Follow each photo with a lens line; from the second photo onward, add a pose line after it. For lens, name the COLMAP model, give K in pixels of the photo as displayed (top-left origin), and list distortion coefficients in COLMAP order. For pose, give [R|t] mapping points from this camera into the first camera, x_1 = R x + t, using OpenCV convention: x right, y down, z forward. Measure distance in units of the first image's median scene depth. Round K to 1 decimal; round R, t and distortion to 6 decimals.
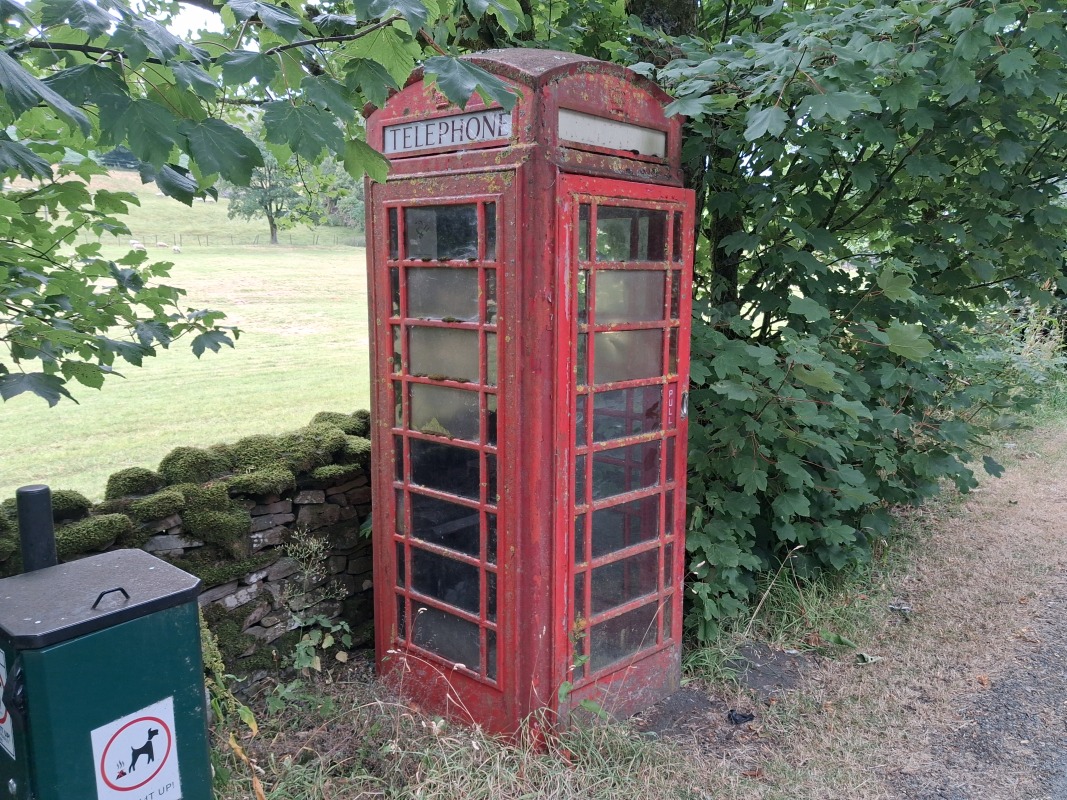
lens RADIAL K [[833.8, 0, 537.1], [0, 833.8, 405.9], [0, 0, 1]] dist [-0.016225, -0.001559]
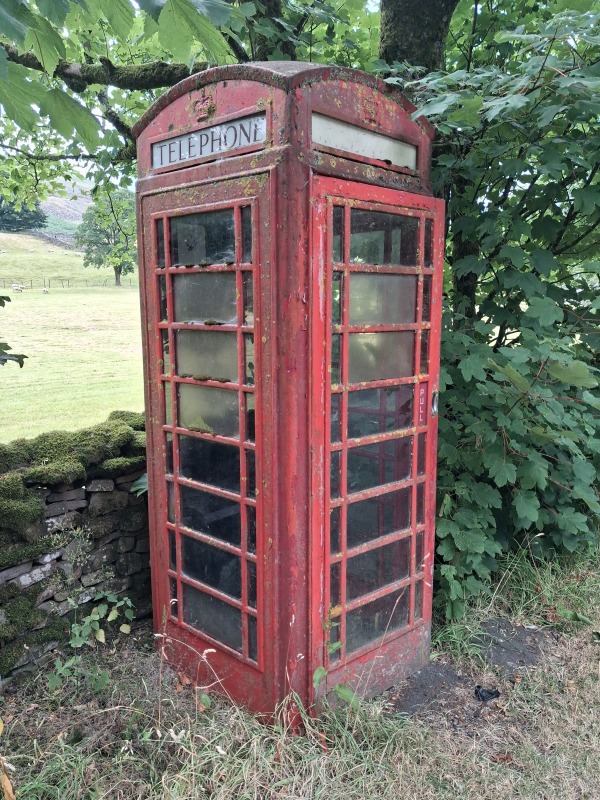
lens RADIAL K [[625.1, 0, 289.3], [0, 625.1, 408.8], [0, 0, 1]] dist [-0.016225, -0.001559]
pose [[0.999153, -0.001667, -0.041115, 0.024447], [0.001823, 0.999991, 0.003758, 0.002666], [0.041109, -0.003830, 0.999147, 0.199374]]
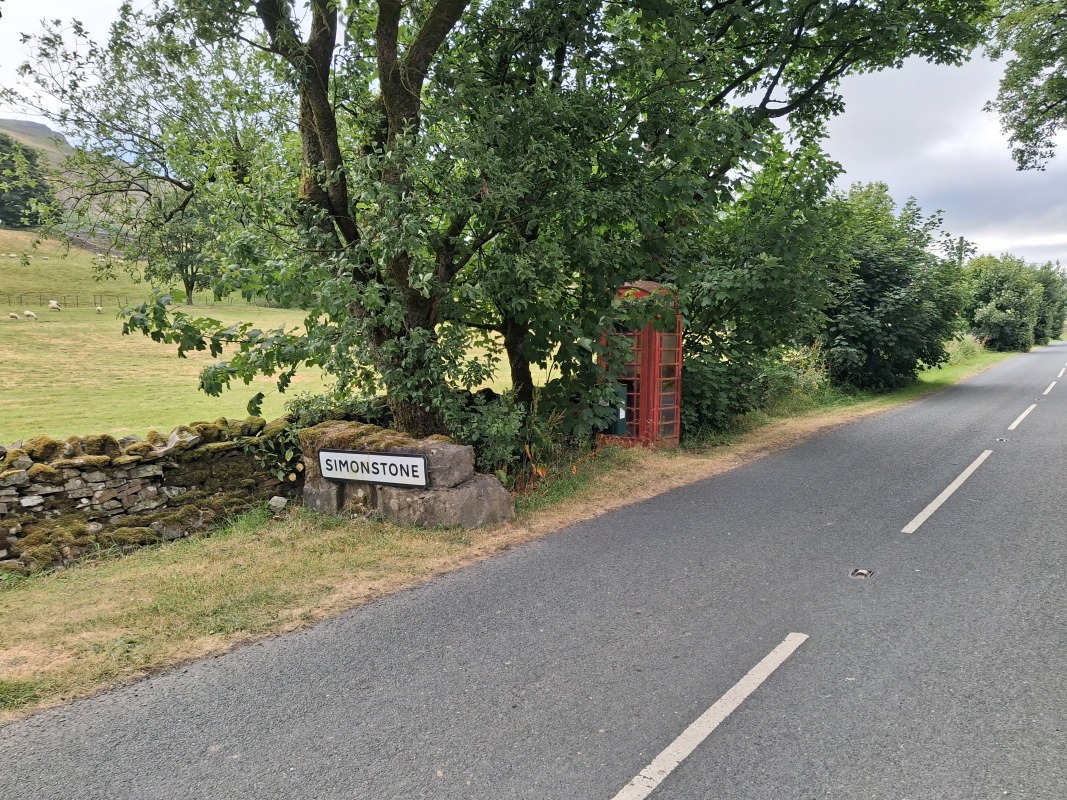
lens RADIAL K [[823.5, 0, 532.3], [0, 823.5, 400.9], [0, 0, 1]] dist [0.071850, 0.006695]
pose [[0.990416, -0.013973, 0.137410, -1.045189], [0.024226, 0.997021, -0.073227, 0.407645], [-0.135978, 0.075854, 0.987804, -2.708479]]
